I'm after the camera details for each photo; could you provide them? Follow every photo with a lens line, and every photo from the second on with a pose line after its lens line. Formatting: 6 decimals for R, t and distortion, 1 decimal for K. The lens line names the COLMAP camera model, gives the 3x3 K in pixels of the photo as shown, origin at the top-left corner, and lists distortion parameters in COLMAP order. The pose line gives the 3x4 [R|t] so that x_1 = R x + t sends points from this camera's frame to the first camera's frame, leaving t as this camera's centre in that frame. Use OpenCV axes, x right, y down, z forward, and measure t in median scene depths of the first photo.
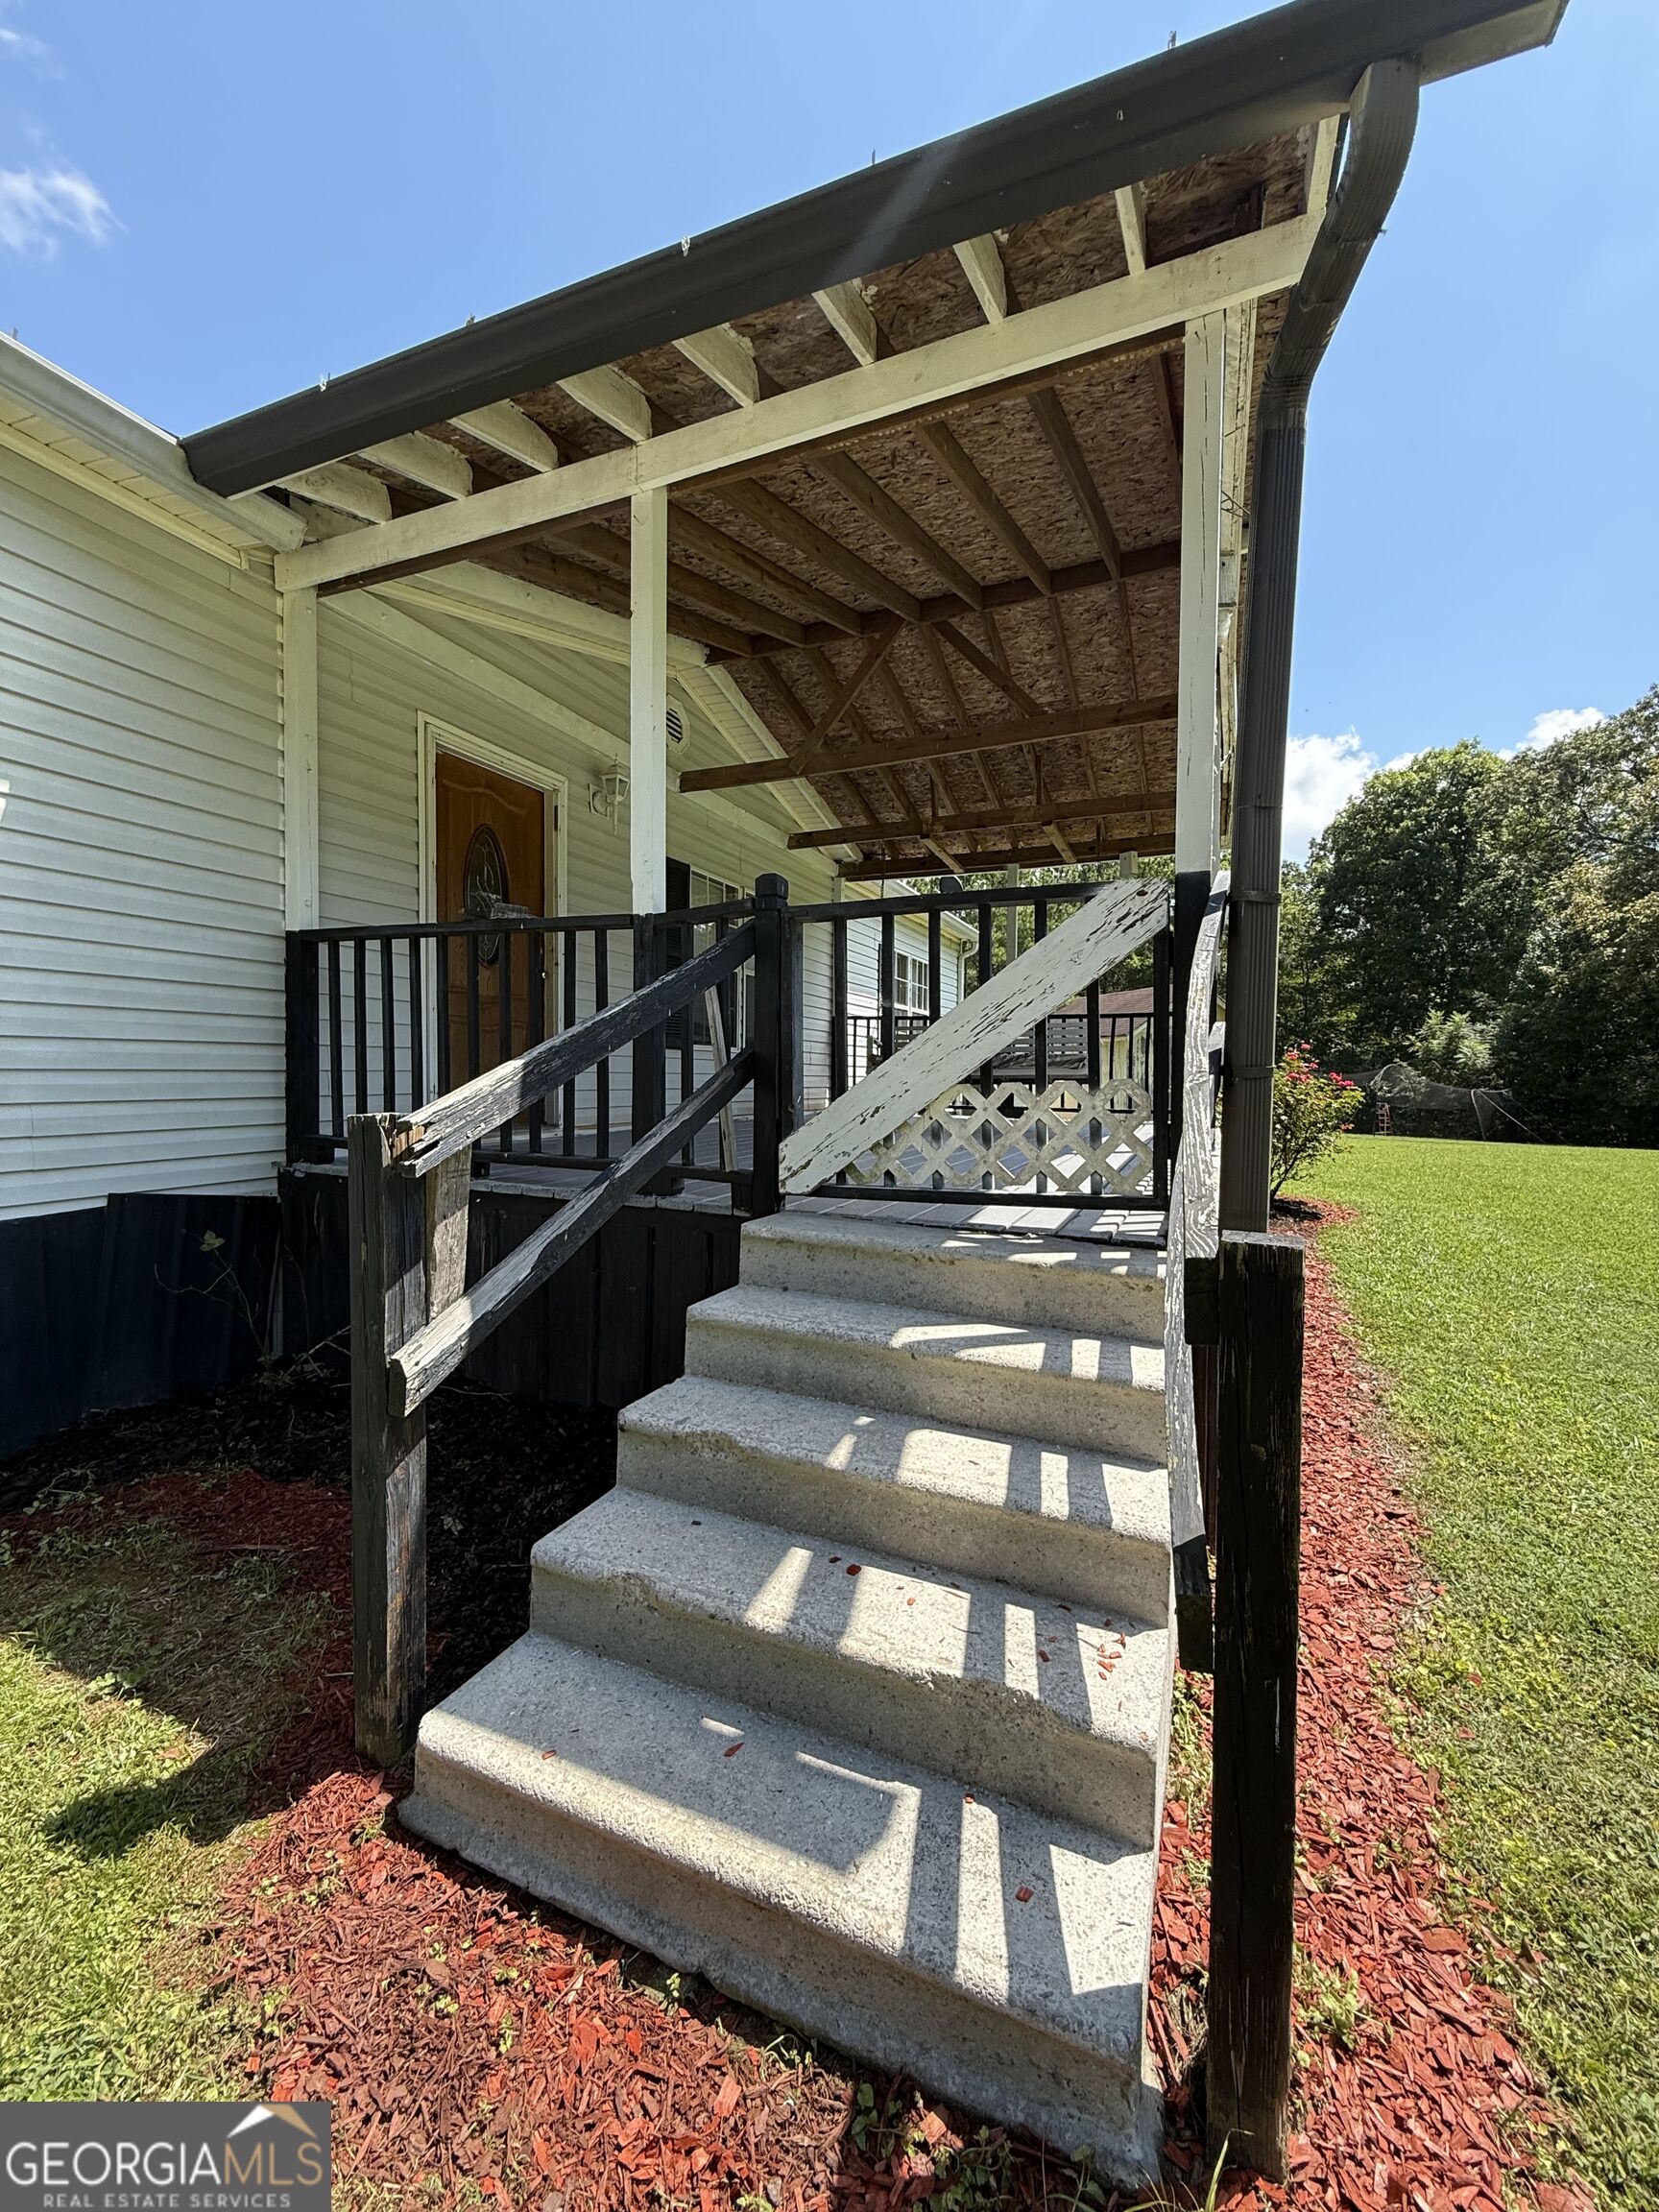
lens RADIAL K [[885.8, 0, 829.8], [0, 885.8, 1102.4], [0, 0, 1]] dist [0.000263, -0.000122]
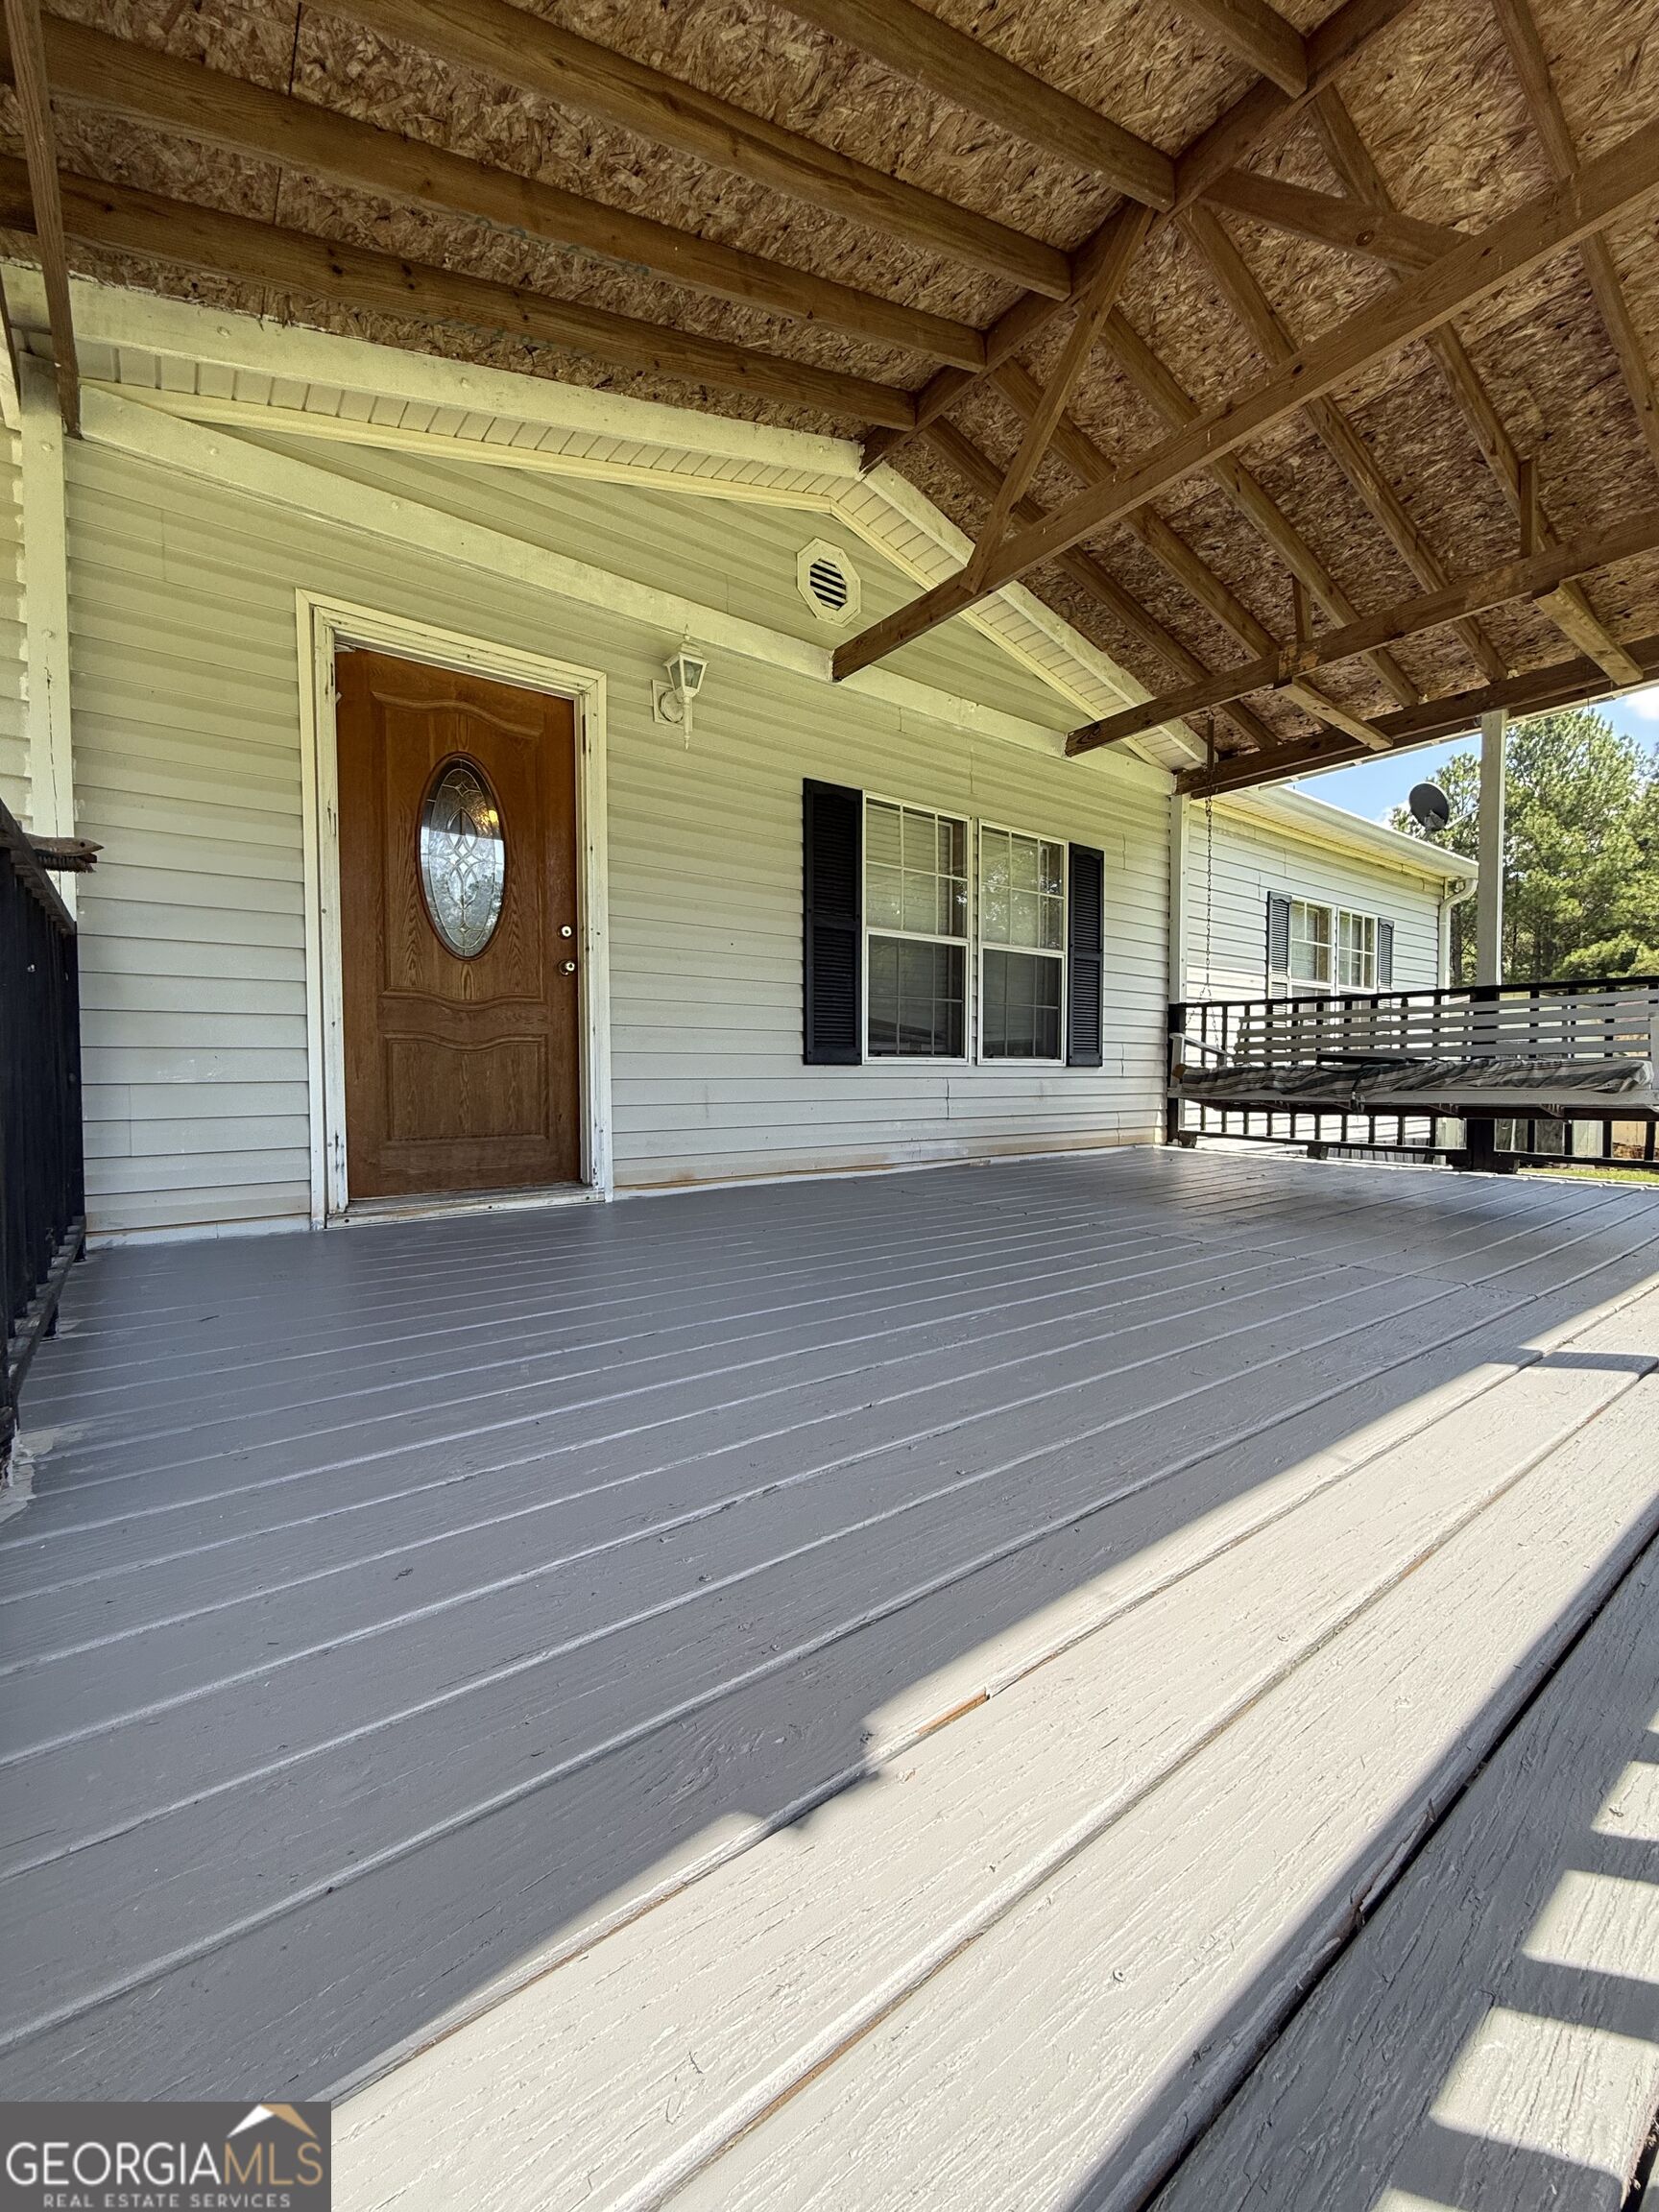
lens RADIAL K [[885.8, 0, 825.6], [0, 885.8, 1102.7], [0, 0, 1]] dist [0.000263, -0.000122]
pose [[0.869078, 0.006029, -0.494638, 0.126194], [-0.004704, 0.999981, 0.003922, -0.026953], [0.494653, -0.001082, 0.869090, 0.330101]]
